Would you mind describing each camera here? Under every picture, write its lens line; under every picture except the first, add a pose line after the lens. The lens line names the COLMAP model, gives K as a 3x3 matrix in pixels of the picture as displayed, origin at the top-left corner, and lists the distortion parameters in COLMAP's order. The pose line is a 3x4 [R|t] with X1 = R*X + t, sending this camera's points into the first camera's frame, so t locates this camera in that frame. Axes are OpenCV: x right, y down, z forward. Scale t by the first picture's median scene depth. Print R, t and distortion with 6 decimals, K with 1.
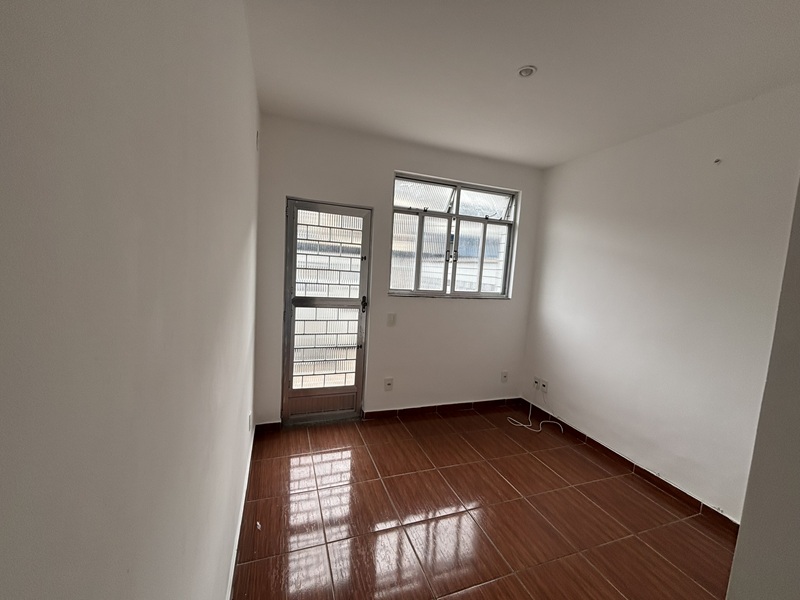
lens RADIAL K [[325.5, 0, 392.8], [0, 325.5, 297.4], [0, 0, 1]] dist [0.003111, -0.001020]
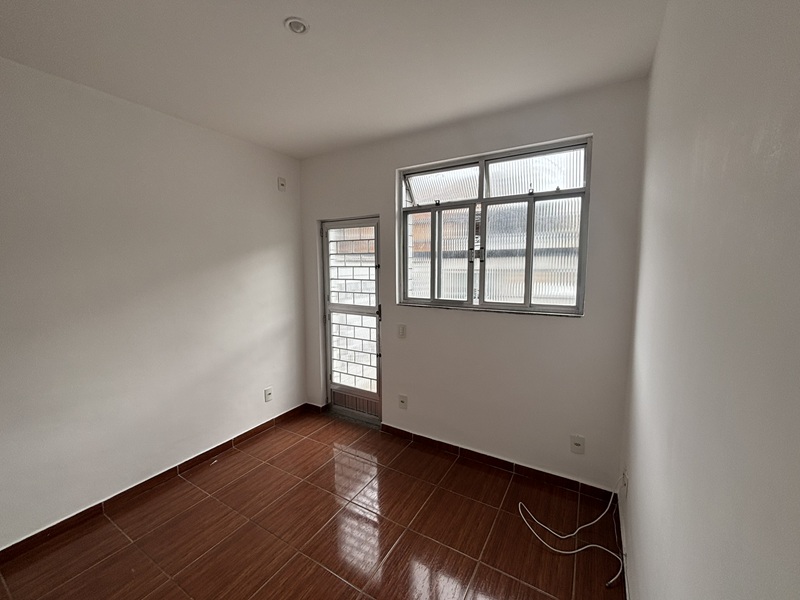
lens RADIAL K [[325.5, 0, 394.5], [0, 325.5, 295.1], [0, 0, 1]] dist [0.003111, -0.001020]
pose [[0.628961, 0.009625, -0.777377, 0.714504], [-0.024490, 0.999672, -0.007437, -0.026346], [0.777051, 0.023716, 0.628991, 0.416028]]
